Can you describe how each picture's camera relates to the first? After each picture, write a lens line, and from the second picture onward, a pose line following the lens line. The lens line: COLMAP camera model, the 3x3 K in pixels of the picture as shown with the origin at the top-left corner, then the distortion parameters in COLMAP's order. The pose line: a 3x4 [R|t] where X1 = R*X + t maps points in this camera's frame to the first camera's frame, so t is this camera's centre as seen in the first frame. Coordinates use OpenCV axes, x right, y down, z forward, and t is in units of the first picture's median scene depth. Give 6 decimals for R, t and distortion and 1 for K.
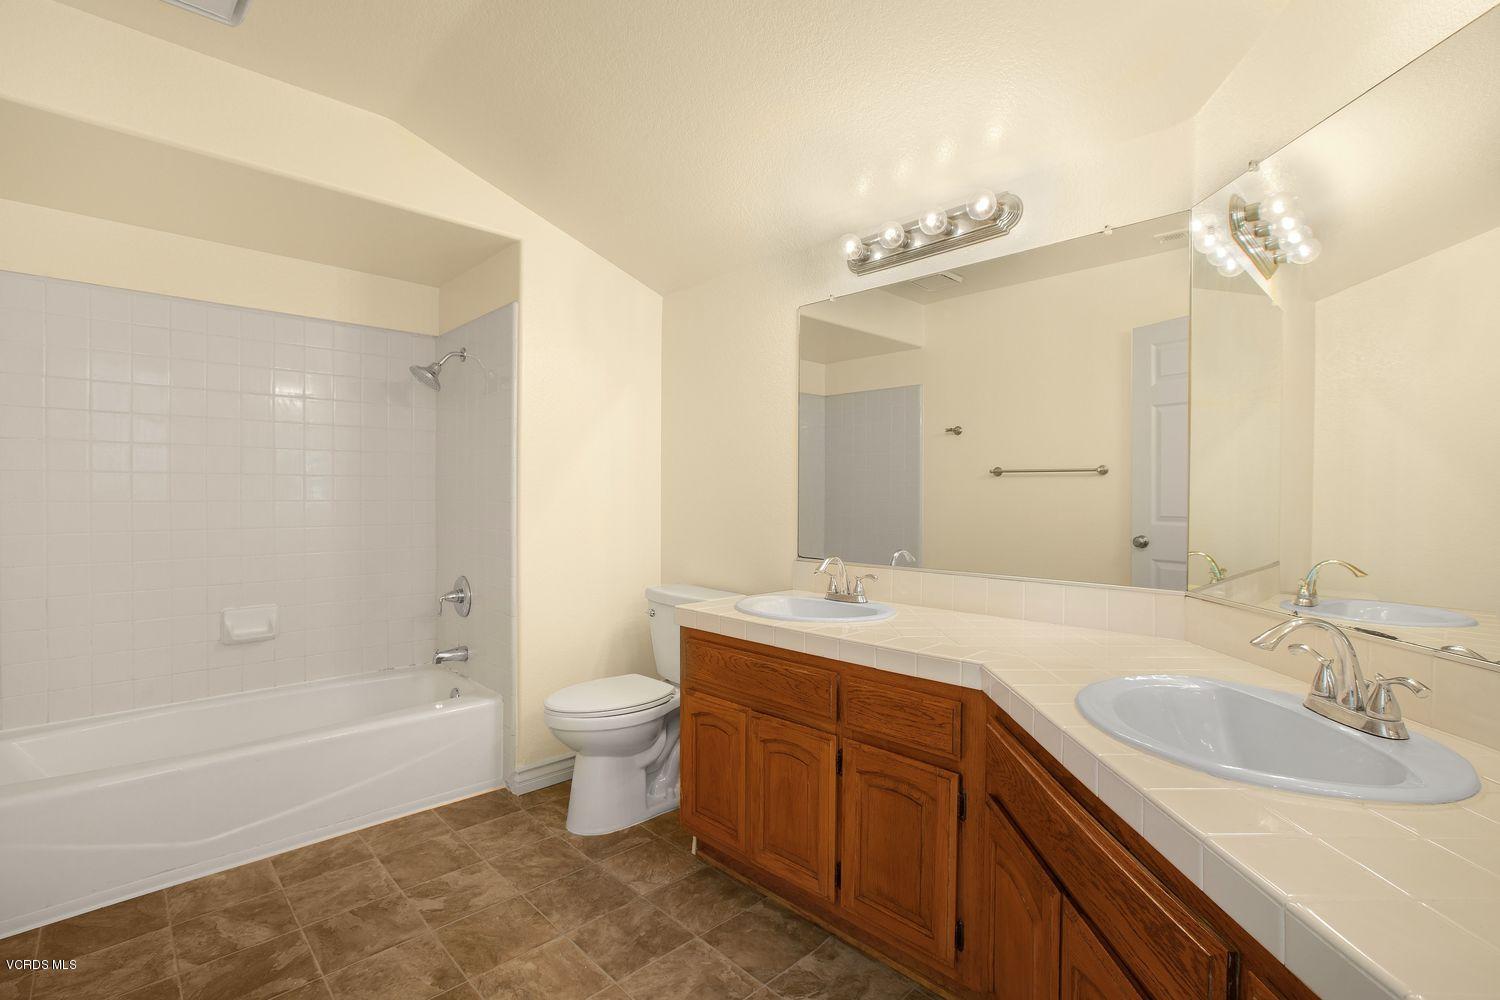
lens RADIAL K [[699.0, 0, 742.6], [0, 699.0, 498.4], [0, 0, 1]] dist [-0.065743, 0.029238]
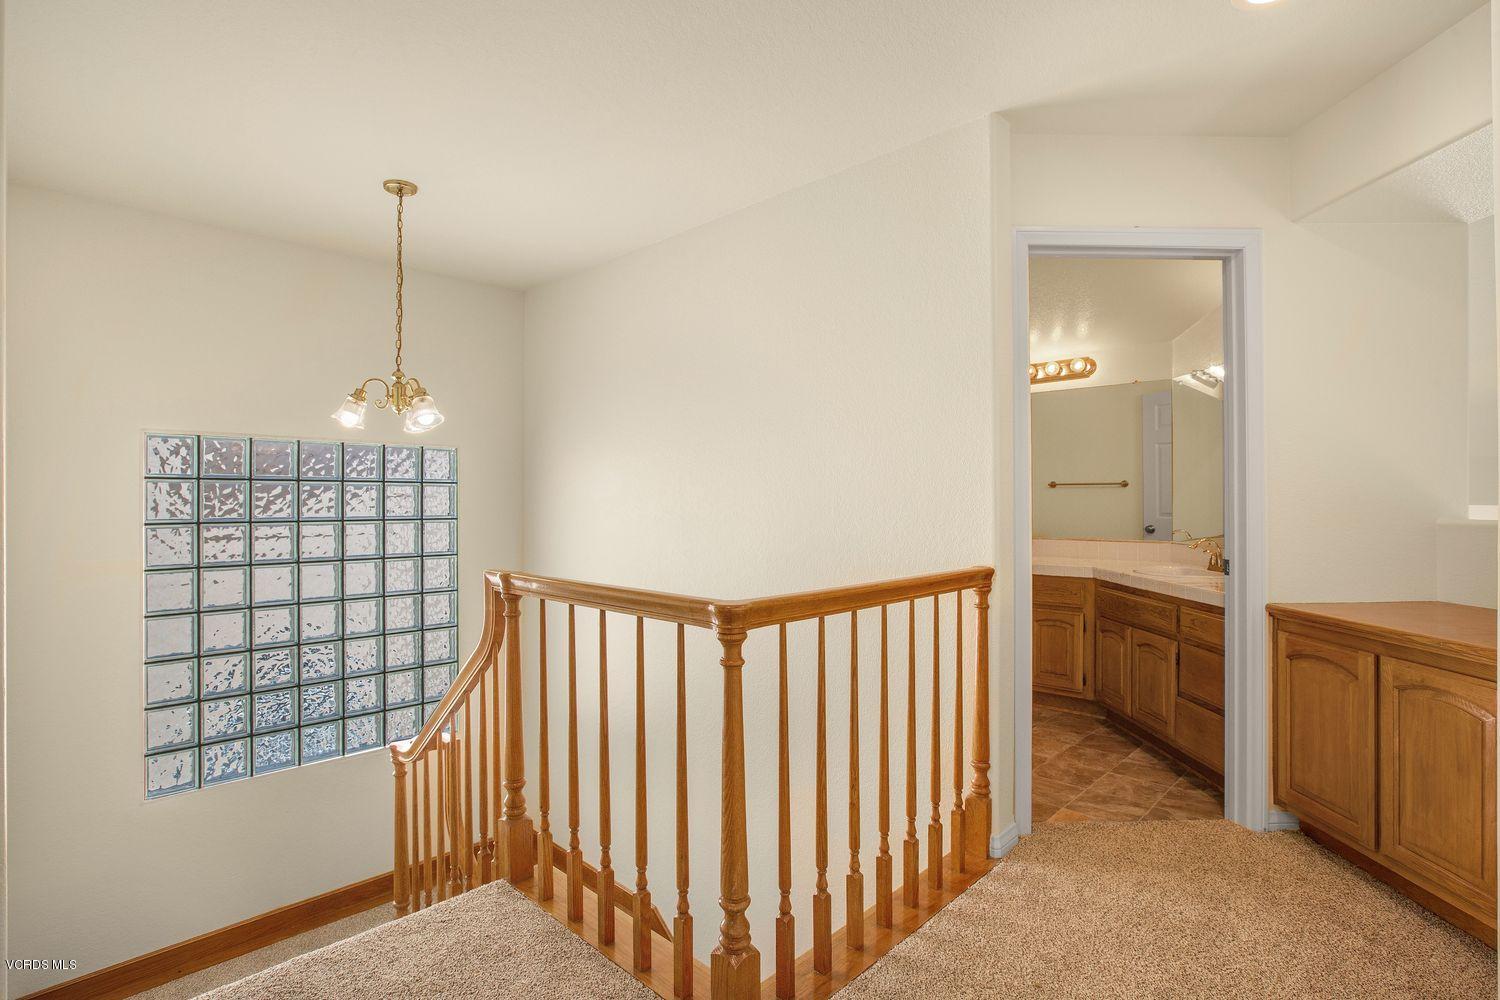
lens RADIAL K [[759.6, 0, 738.5], [0, 759.6, 496.8], [0, 0, 1]] dist [-0.025182, 0.000184]
pose [[0.999418, -0.008704, 0.032984, -0.828848], [0.008978, 0.999926, -0.008153, -0.011294], [-0.032911, 0.008445, 0.999423, -1.381236]]
